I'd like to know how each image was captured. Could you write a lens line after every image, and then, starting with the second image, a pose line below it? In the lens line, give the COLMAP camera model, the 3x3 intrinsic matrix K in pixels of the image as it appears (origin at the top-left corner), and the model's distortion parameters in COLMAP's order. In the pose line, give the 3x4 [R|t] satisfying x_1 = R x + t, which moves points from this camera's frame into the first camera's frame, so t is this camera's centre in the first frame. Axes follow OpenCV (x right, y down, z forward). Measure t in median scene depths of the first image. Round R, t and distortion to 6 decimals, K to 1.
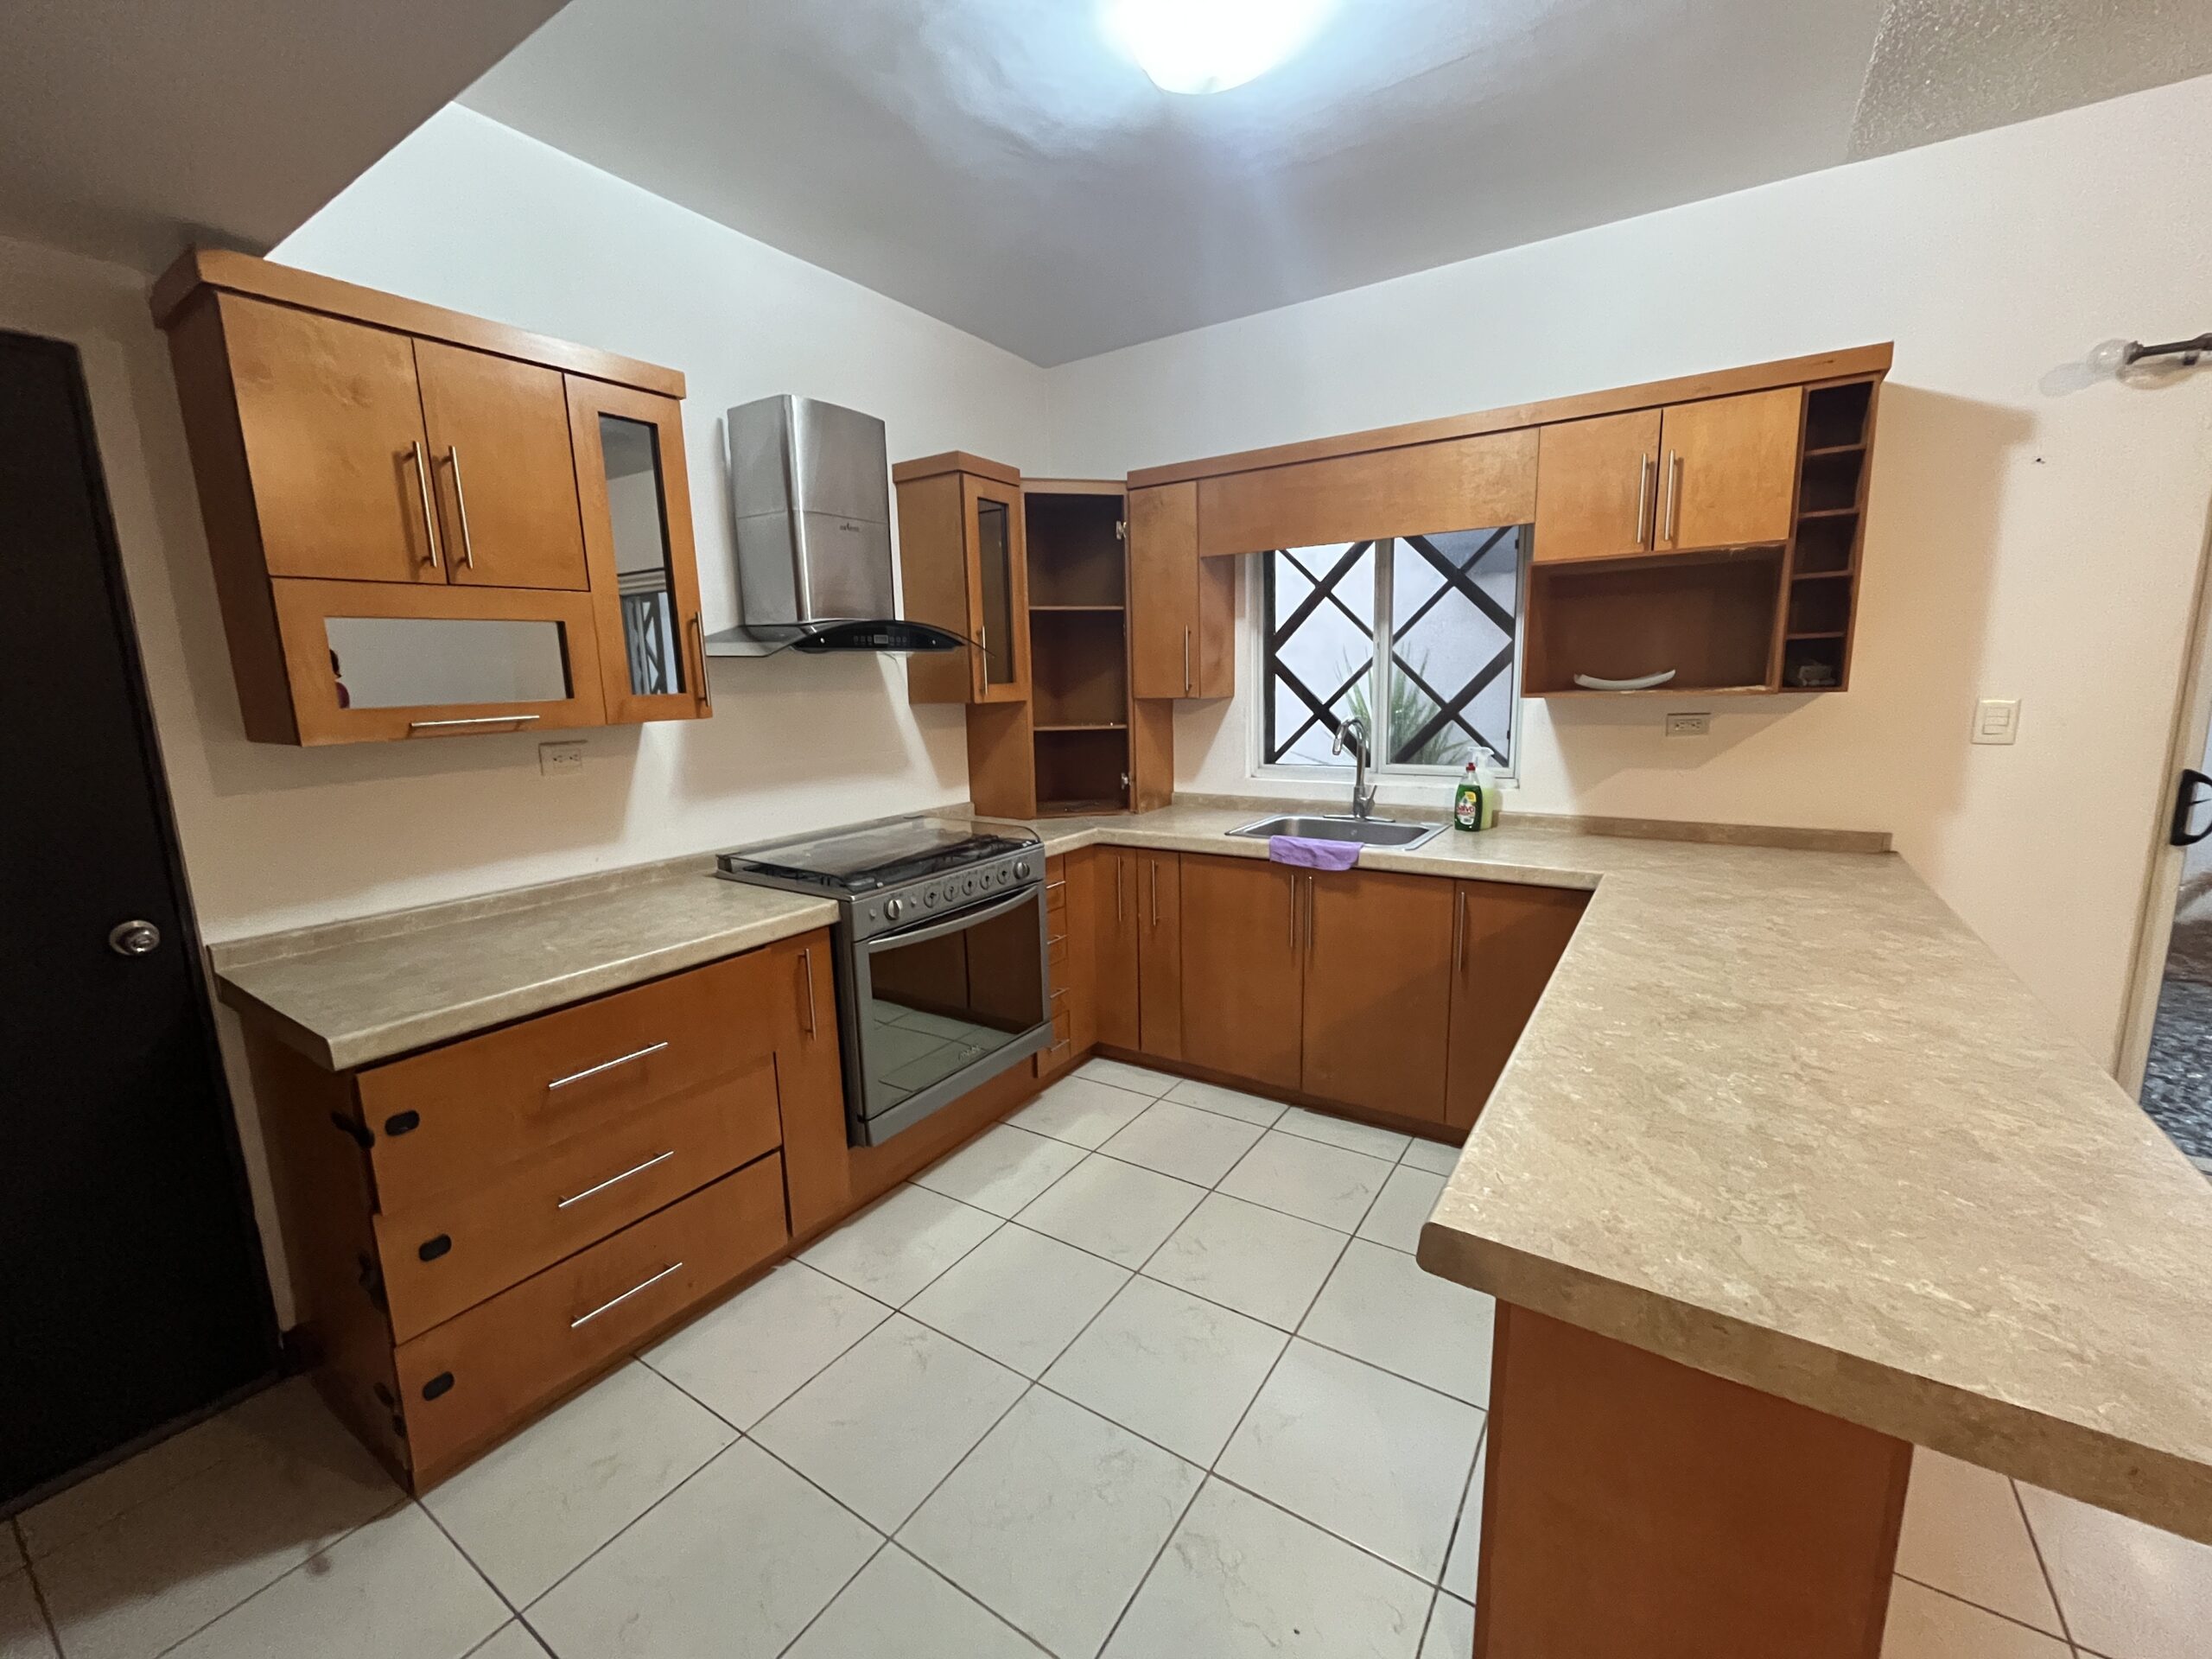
lens RADIAL K [[894.5, 0, 1111.5], [0, 894.5, 828.8], [0, 0, 1]] dist [-0.001791, -0.000539]
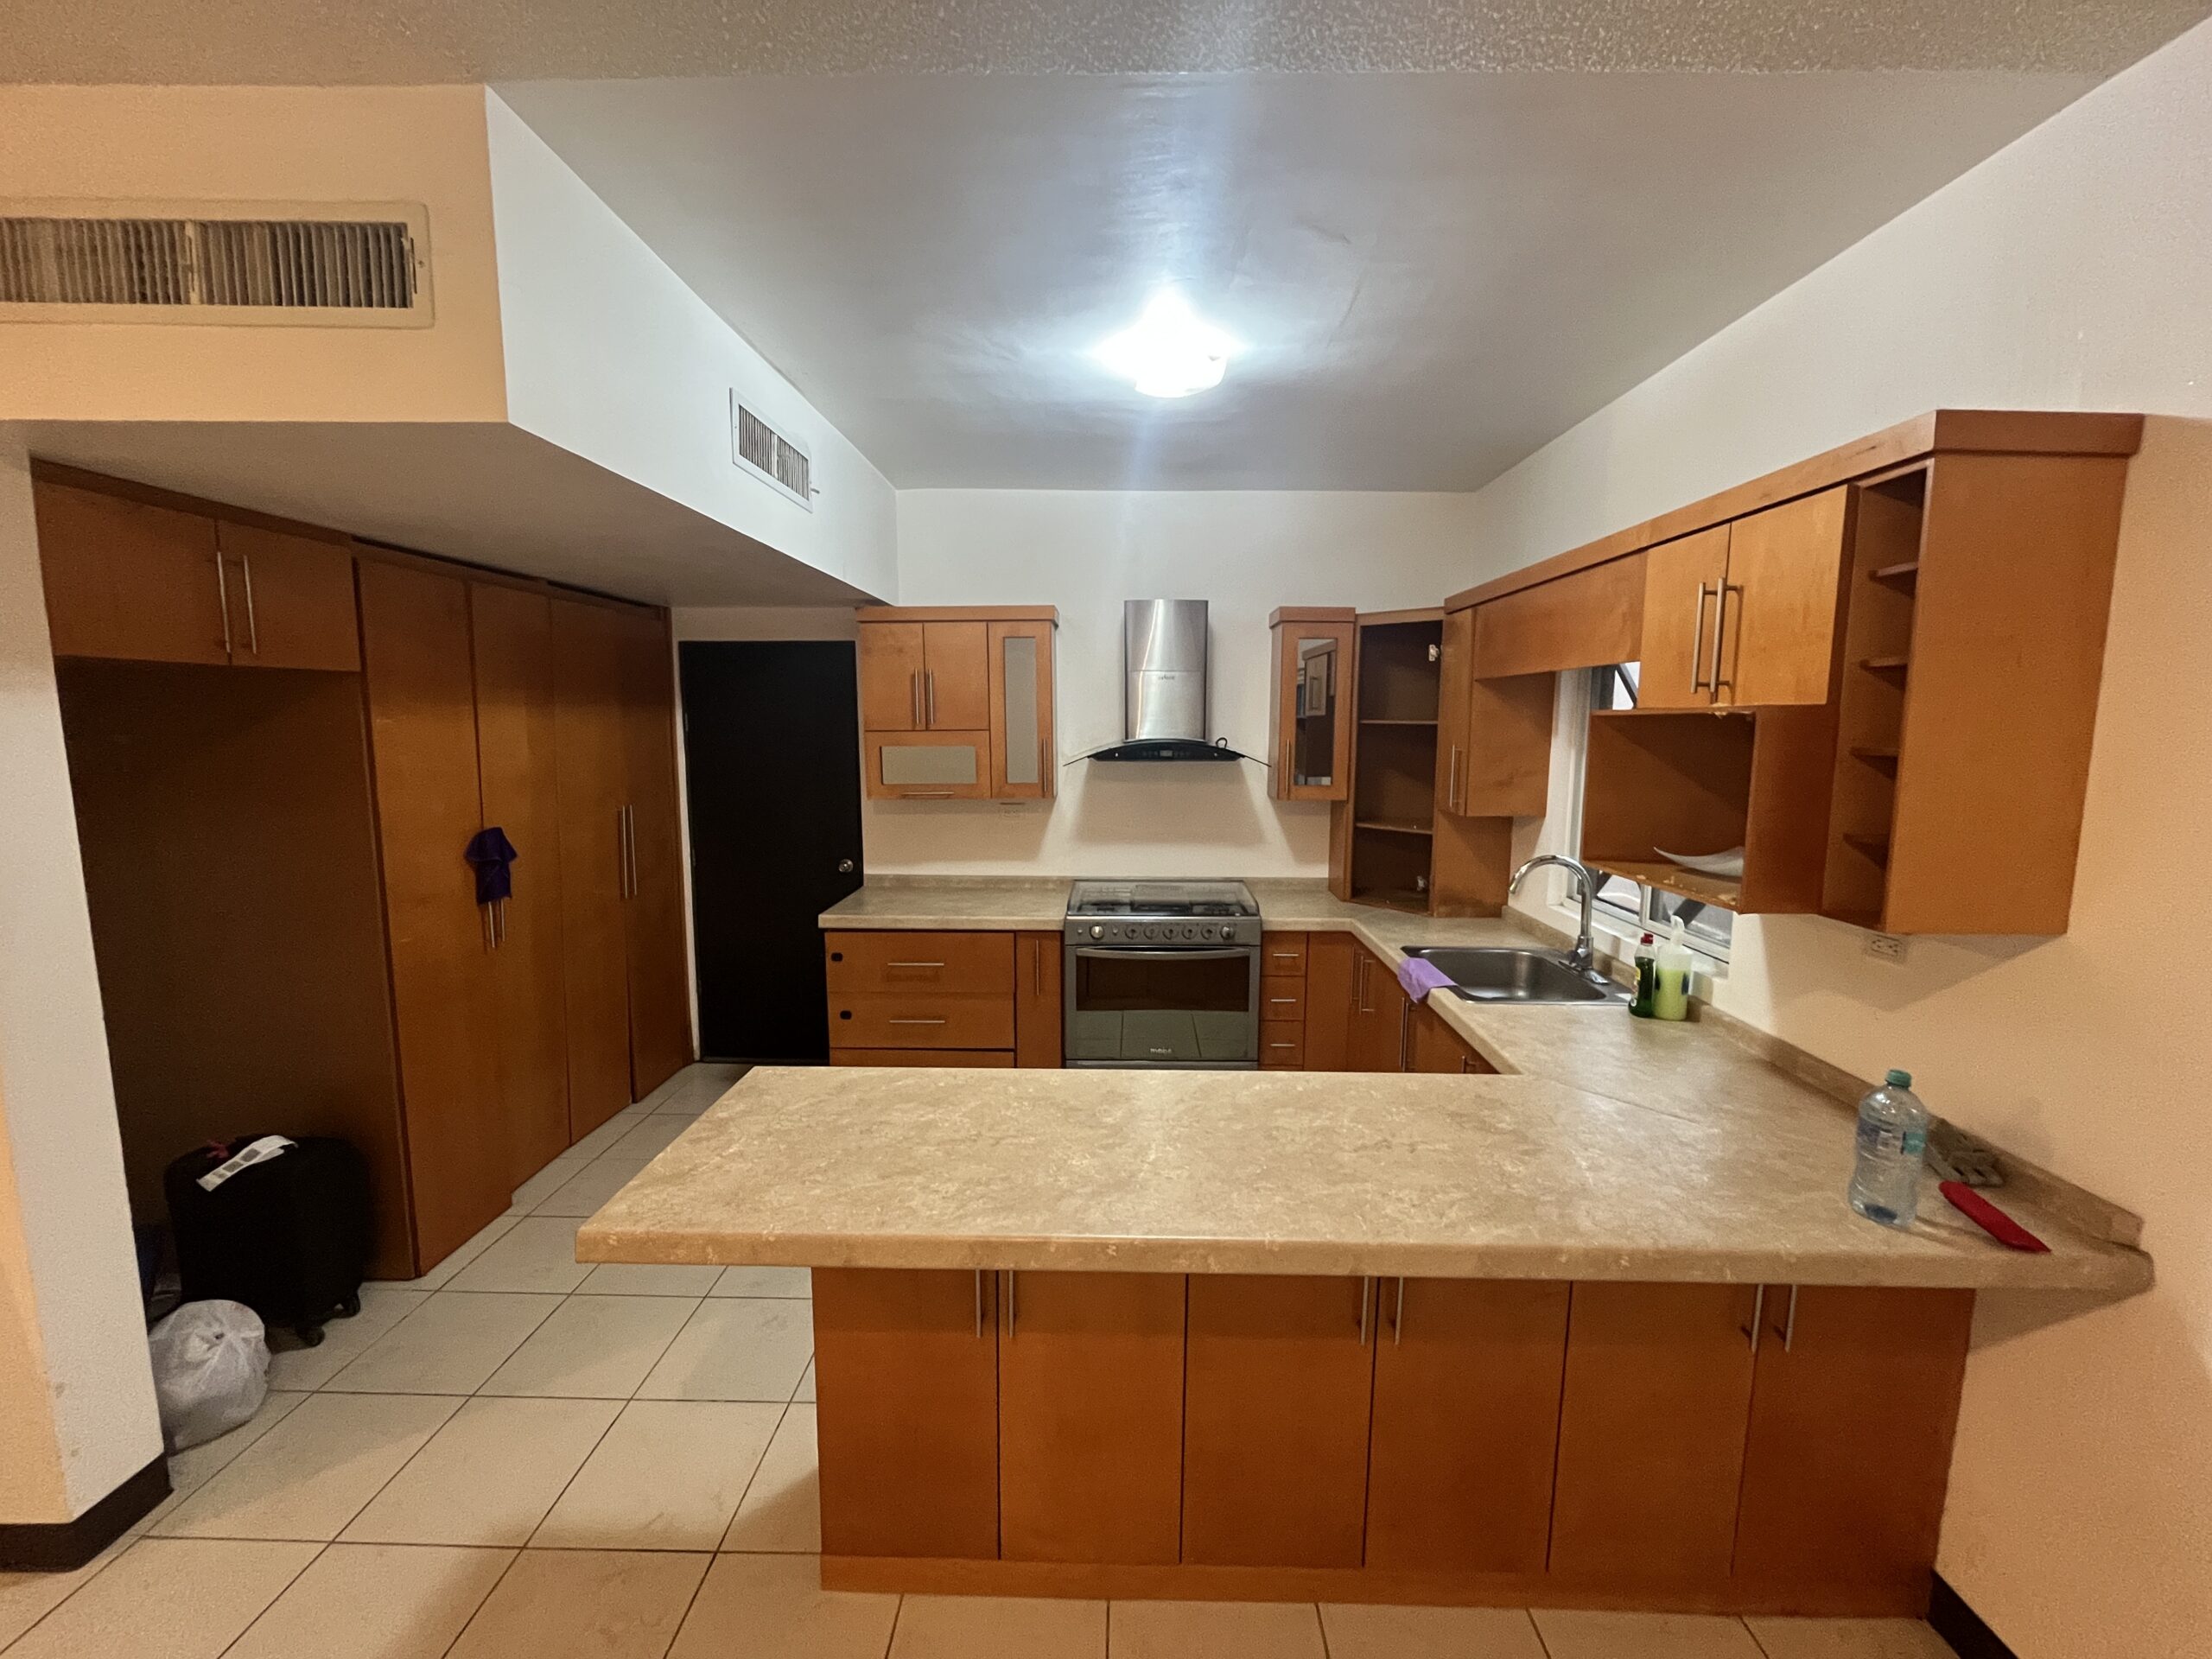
lens RADIAL K [[894.5, 0, 1114.2], [0, 894.5, 830.9], [0, 0, 1]] dist [-0.001791, -0.000539]
pose [[0.531006, 0.130459, -0.837265, 1.004357], [-0.158845, 0.985887, 0.052875, -0.162421], [0.832346, 0.104919, 0.544235, 0.161599]]
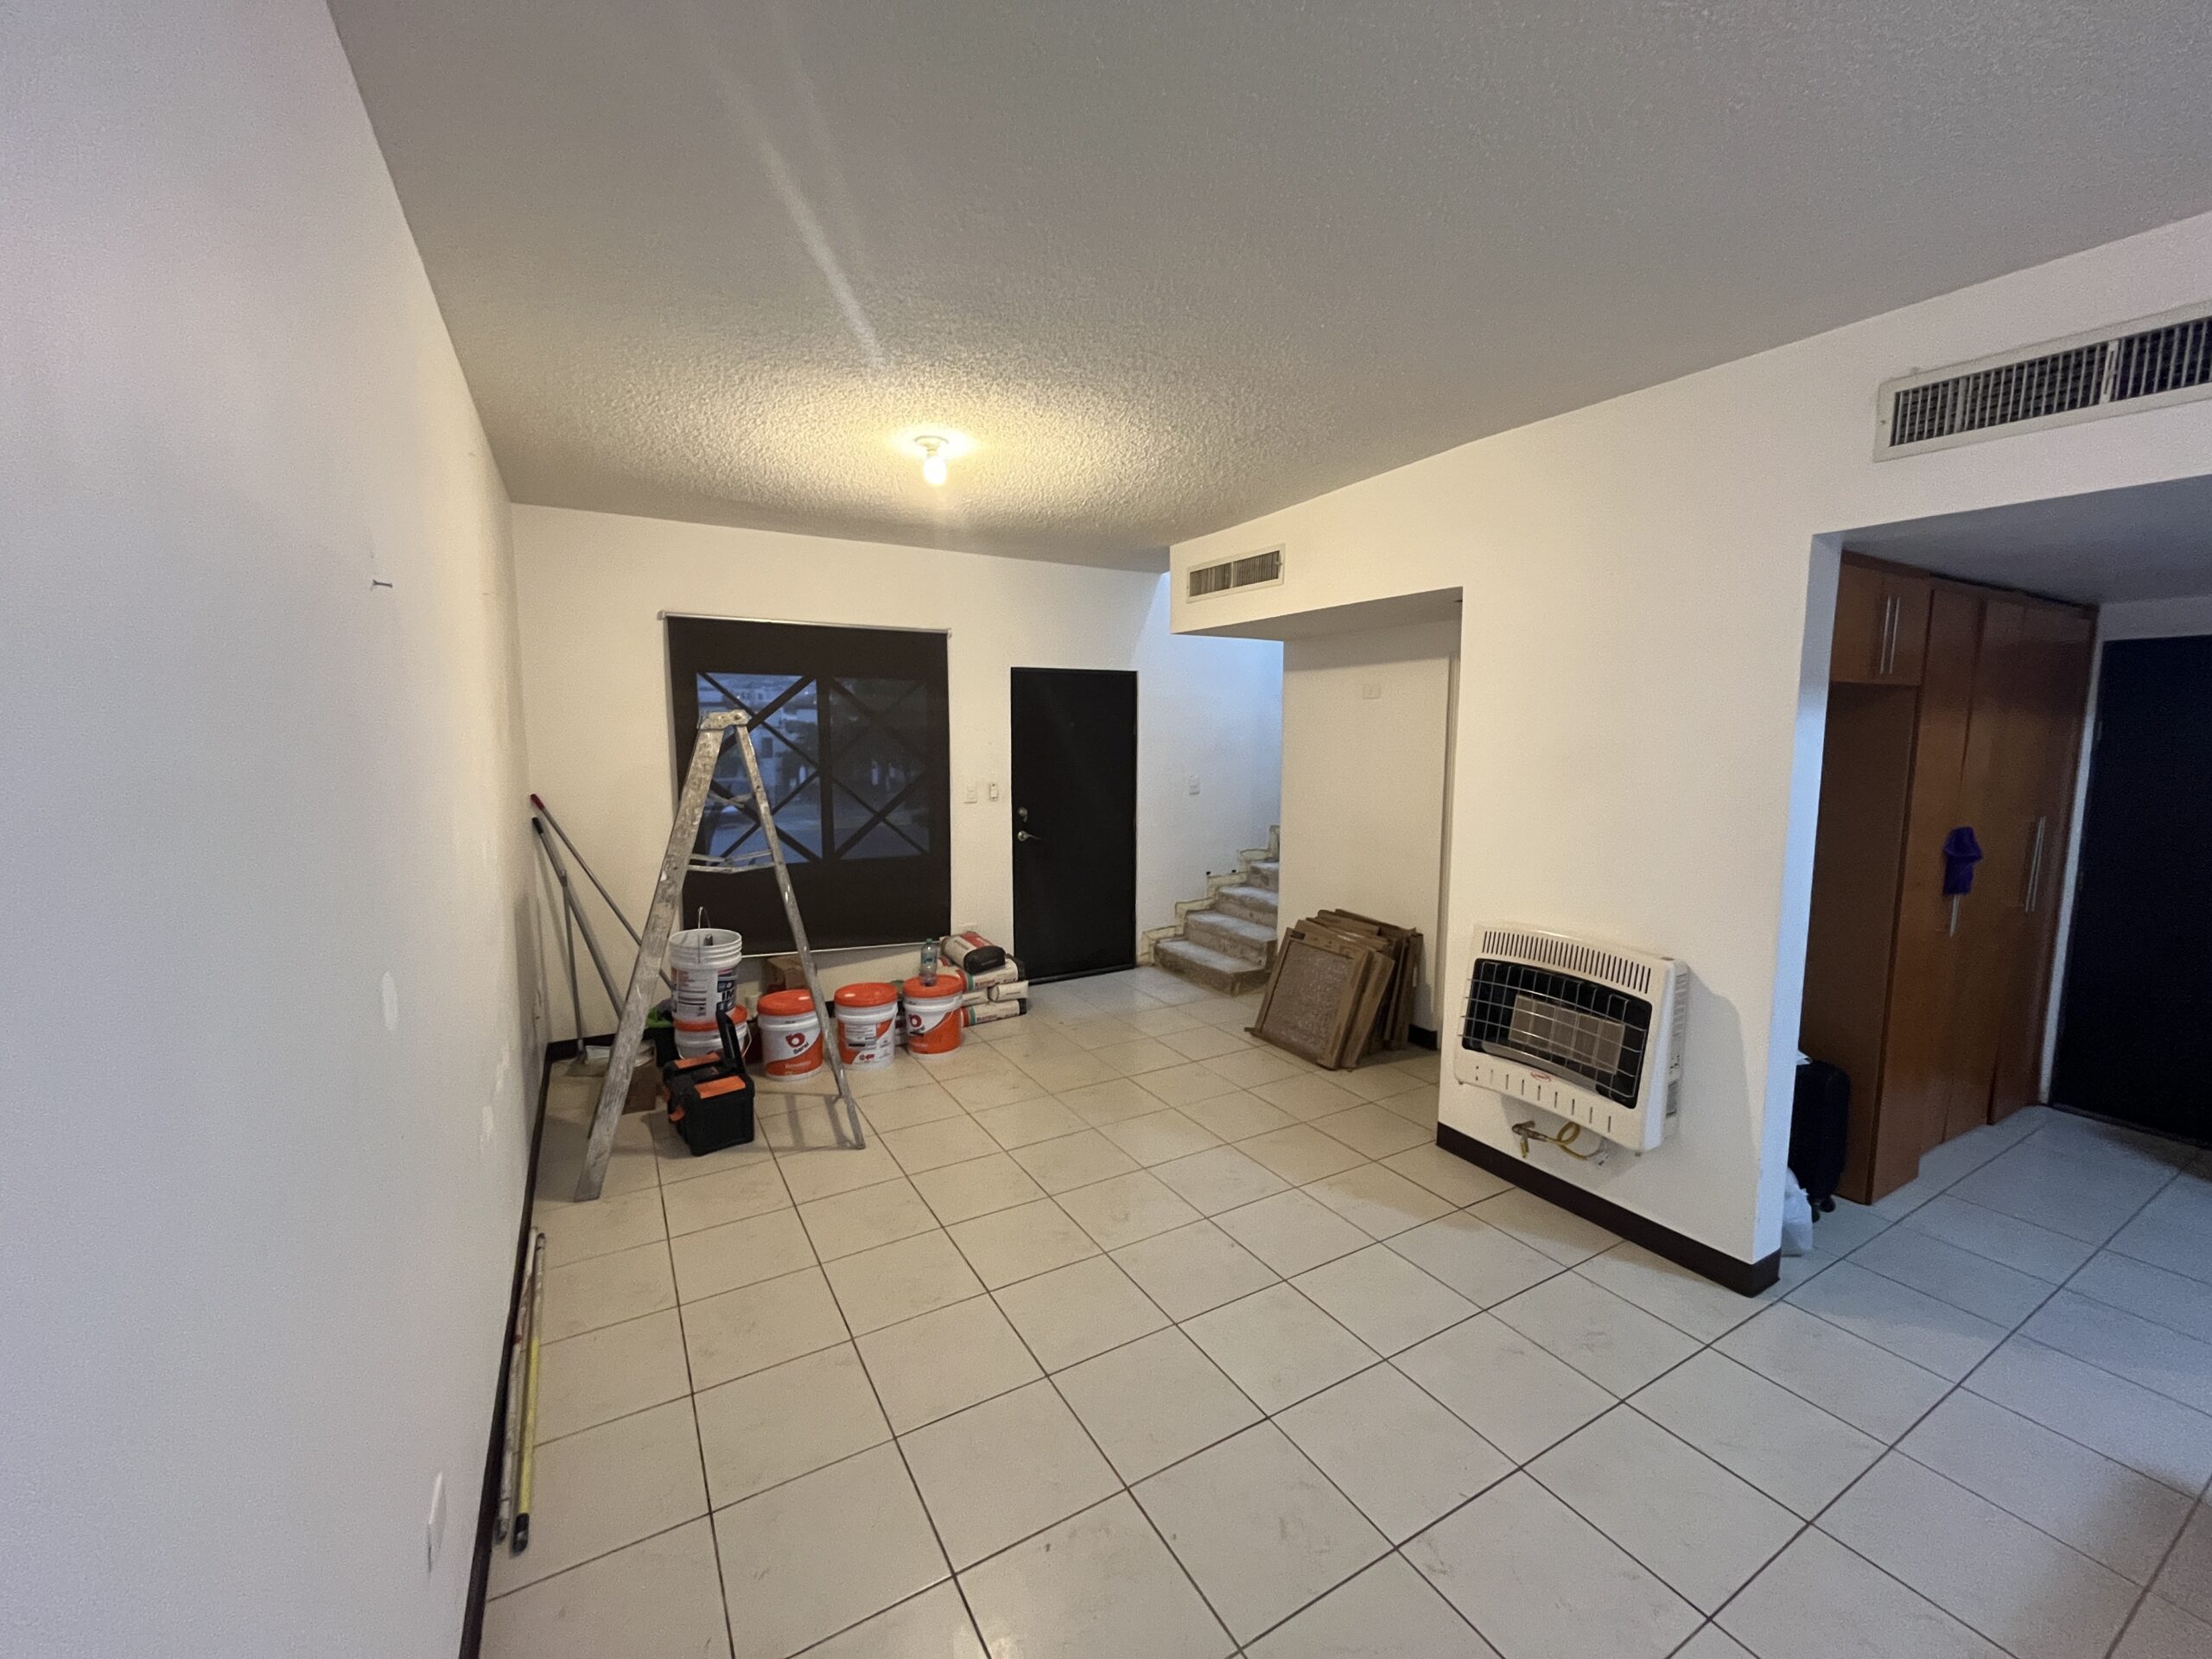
lens RADIAL K [[894.5, 0, 1111.7], [0, 894.5, 829.0], [0, 0, 1]] dist [-0.001791, -0.000539]
pose [[-0.449889, 0.120755, -0.884883, 1.260589], [-0.140844, 0.968825, 0.203818, -0.053307], [0.881909, 0.216326, -0.418856, -0.444285]]
